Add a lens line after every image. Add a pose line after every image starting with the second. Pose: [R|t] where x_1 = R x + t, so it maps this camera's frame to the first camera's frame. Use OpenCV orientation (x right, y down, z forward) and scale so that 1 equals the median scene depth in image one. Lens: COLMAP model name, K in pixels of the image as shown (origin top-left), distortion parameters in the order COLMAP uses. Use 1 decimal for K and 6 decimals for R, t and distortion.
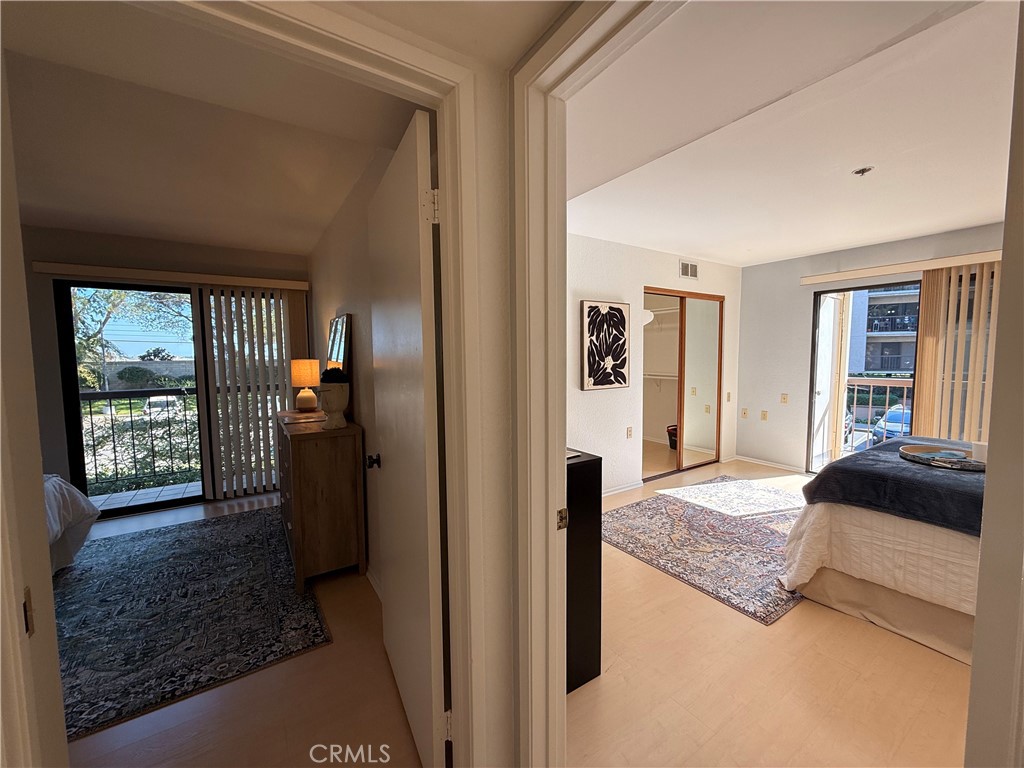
lens RADIAL K [[407.9, 0, 512.4], [0, 407.9, 382.9], [0, 0, 1]] dist [-0.000407, 0.000392]
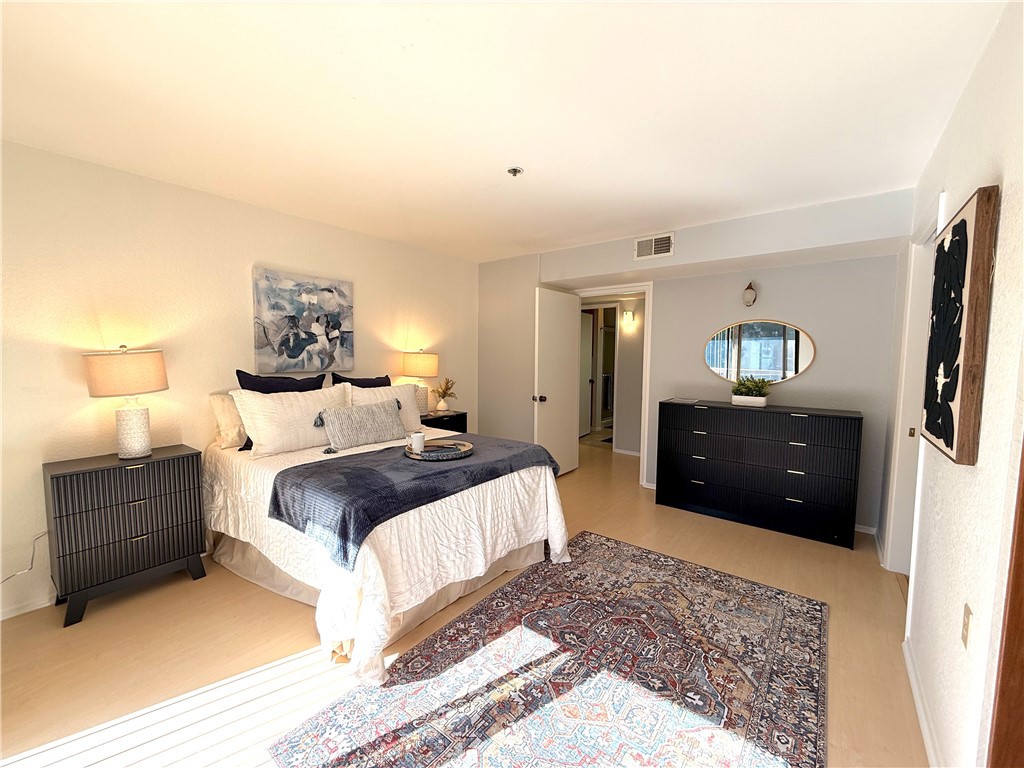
lens RADIAL K [[407.9, 0, 509.1], [0, 407.9, 387.0], [0, 0, 1]] dist [-0.000407, 0.000392]
pose [[-0.949097, 0.024081, -0.314062, 0.817979], [-0.022606, 0.989295, 0.144169, -0.096266], [0.314172, 0.143931, -0.938392, 1.367186]]
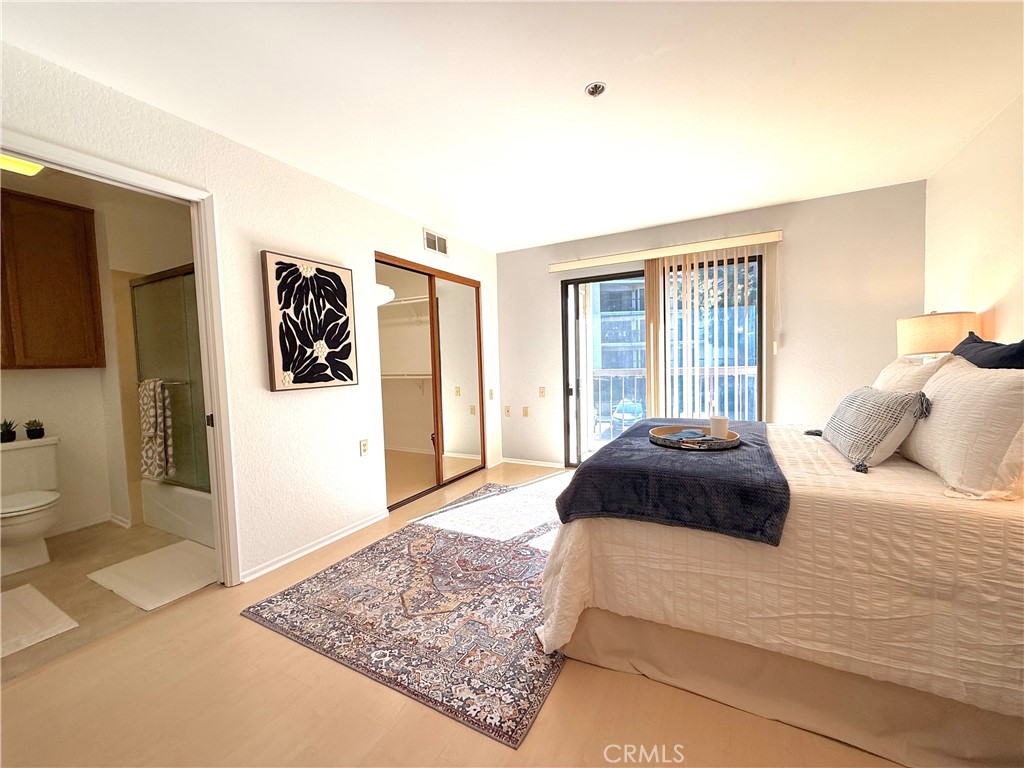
lens RADIAL K [[407.9, 0, 509.3], [0, 407.9, 386.8], [0, 0, 1]] dist [-0.000407, 0.000392]
pose [[0.881839, -0.045728, 0.469328, 0.214126], [0.056205, 0.998384, -0.008331, 0.040863], [-0.468189, 0.033725, 0.882985, 0.274435]]
